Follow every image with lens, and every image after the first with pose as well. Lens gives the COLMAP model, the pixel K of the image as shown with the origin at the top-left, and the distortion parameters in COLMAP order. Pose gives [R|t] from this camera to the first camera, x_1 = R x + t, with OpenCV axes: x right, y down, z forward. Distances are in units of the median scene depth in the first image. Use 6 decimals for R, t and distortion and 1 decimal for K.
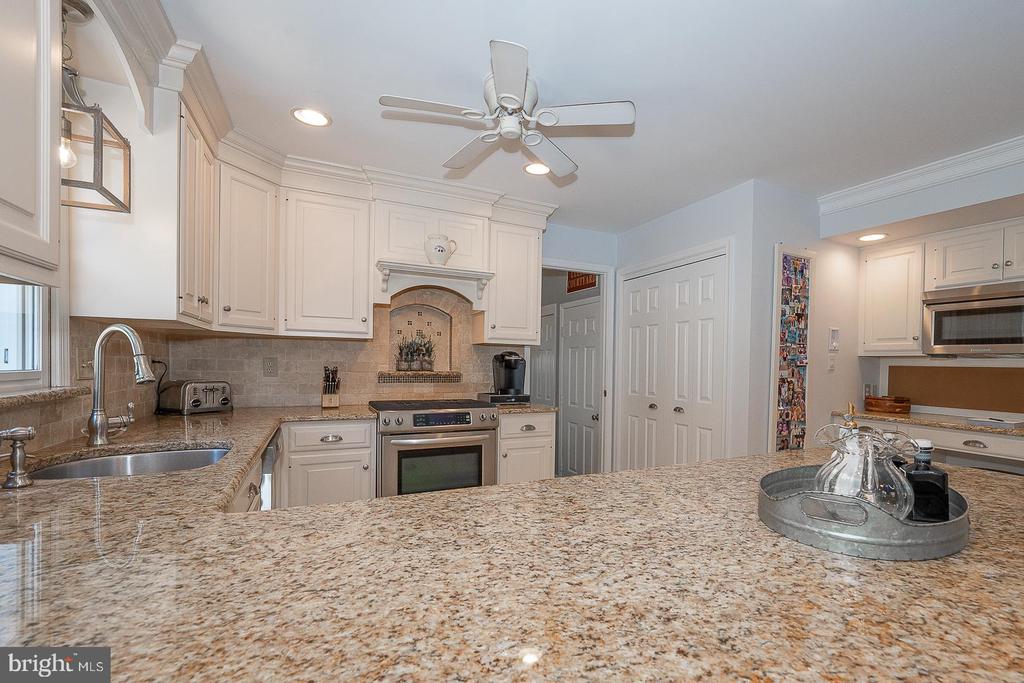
lens RADIAL K [[459.2, 0, 553.5], [0, 459.2, 371.1], [0, 0, 1]] dist [0.001735, 0.000836]
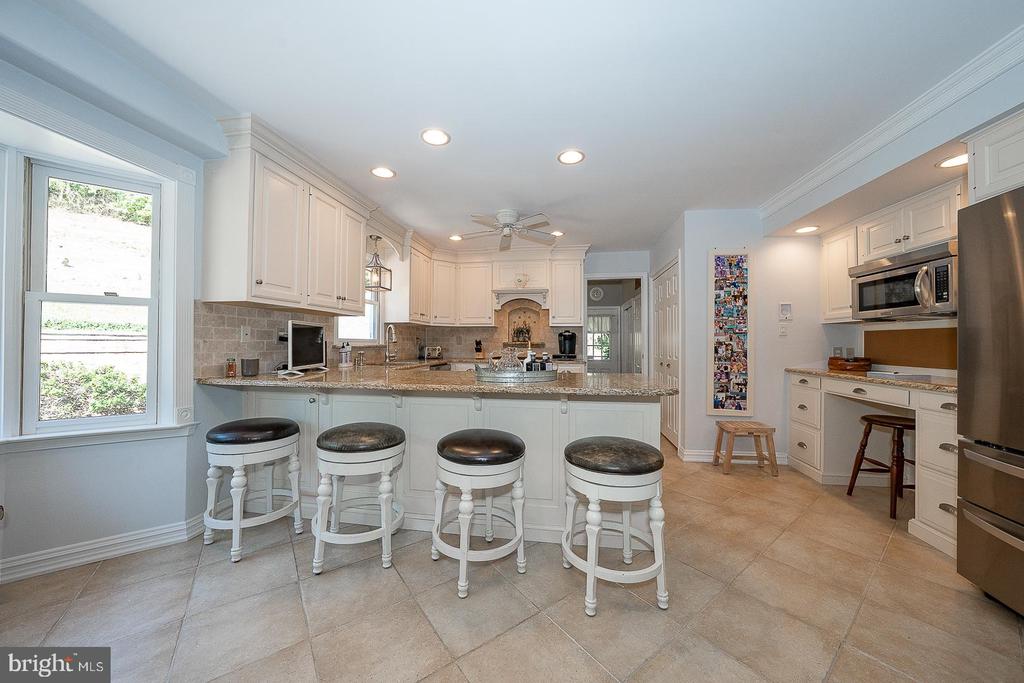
lens RADIAL K [[346.7, 0, 512.9], [0, 346.7, 339.5], [0, 0, 1]] dist [-0.001309, 0.000001]
pose [[0.810892, -0.020336, -0.584842, 0.599118], [0.000483, 0.999419, -0.034081, 0.044095], [0.585195, 0.027354, 0.810431, -0.240680]]
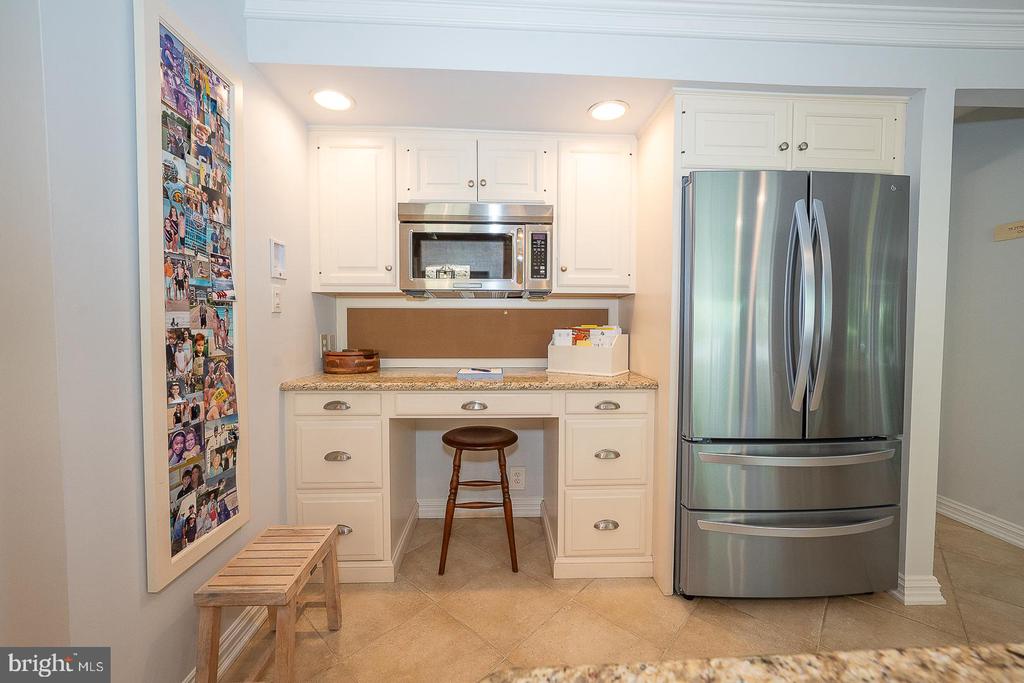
lens RADIAL K [[403.8, 0, 520.0], [0, 403.8, 338.7], [0, 0, 1]] dist [-0.015318, 0.000152]
pose [[0.409404, -0.054835, 0.910704, 0.287376], [0.021250, 0.998495, 0.050567, 0.011911], [-0.912106, -0.001350, 0.409953, 0.550773]]
